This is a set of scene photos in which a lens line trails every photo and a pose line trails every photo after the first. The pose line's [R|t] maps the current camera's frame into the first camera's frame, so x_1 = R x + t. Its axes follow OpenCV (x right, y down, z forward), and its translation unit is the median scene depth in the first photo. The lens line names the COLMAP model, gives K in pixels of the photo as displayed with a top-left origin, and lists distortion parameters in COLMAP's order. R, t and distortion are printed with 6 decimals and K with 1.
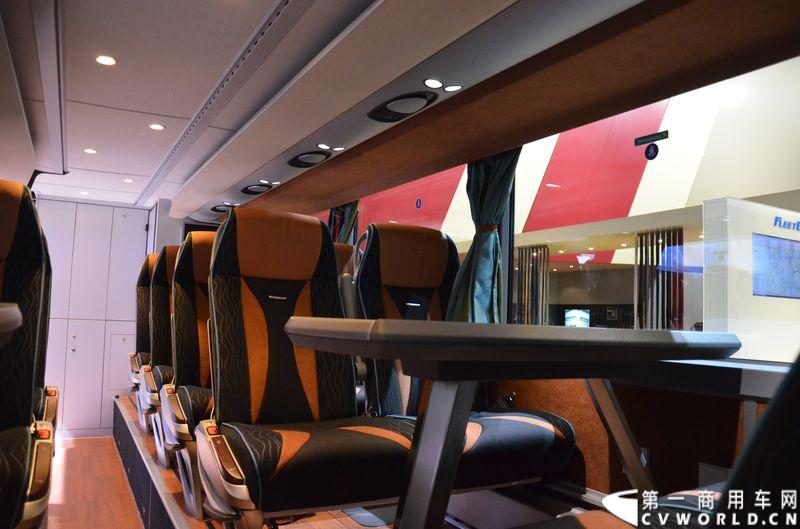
lens RADIAL K [[615.6, 0, 400.0], [0, 615.6, 264.5], [0, 0, 1]] dist [-0.176698, 0.124524]
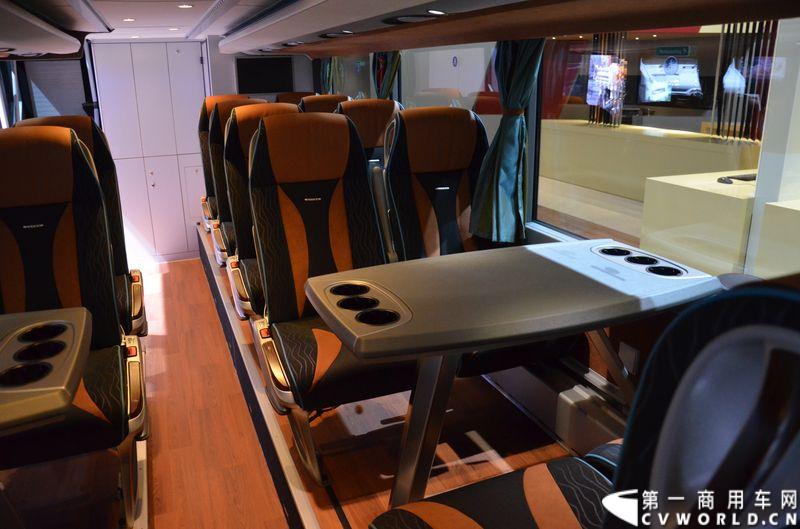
lens RADIAL K [[615.6, 0, 400.0], [0, 615.6, 264.5], [0, 0, 1]] dist [-0.176698, 0.124524]
pose [[0.990620, -0.011190, -0.136190, 0.092326], [0.062295, 0.924037, 0.377194, -0.219072], [0.121624, -0.382140, 0.916066, -0.025307]]
